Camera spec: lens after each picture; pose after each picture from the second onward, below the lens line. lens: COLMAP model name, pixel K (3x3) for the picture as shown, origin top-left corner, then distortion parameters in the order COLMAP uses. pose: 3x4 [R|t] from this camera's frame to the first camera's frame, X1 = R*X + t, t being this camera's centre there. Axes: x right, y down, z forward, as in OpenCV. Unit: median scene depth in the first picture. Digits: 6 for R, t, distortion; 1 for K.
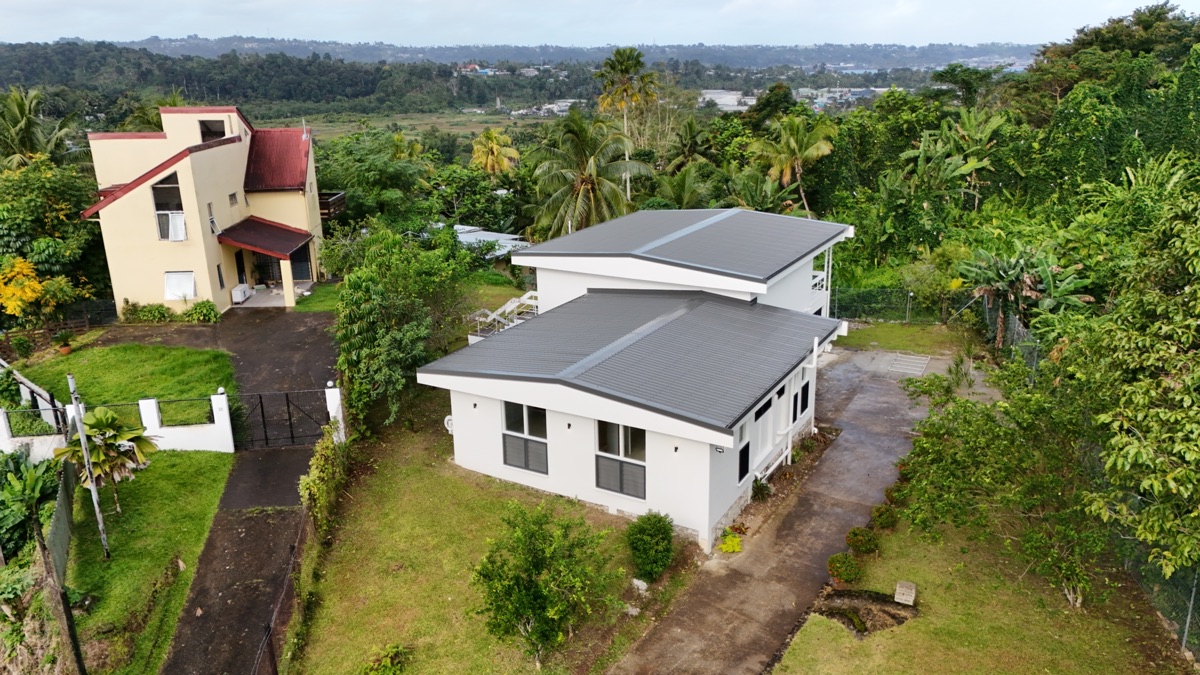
lens RADIAL K [[872.0, 0, 596.7], [0, 872.0, 337.2], [0, 0, 1]] dist [0.059278, -0.018342]
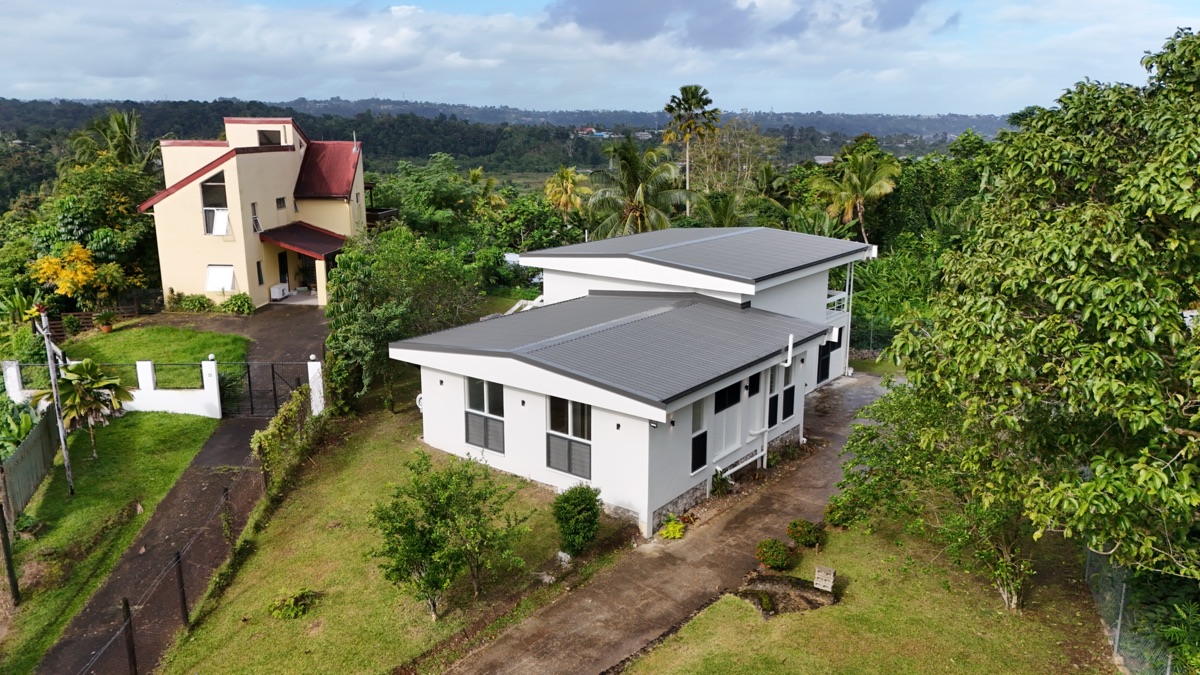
lens RADIAL K [[872.0, 0, 600.6], [0, 872.0, 341.3], [0, 0, 1]] dist [0.059278, -0.018342]
pose [[0.991533, 0.049007, -0.120254, 0.157502], [-0.056891, 0.996389, -0.063023, 0.081000], [0.116731, 0.069330, 0.990741, 0.012701]]
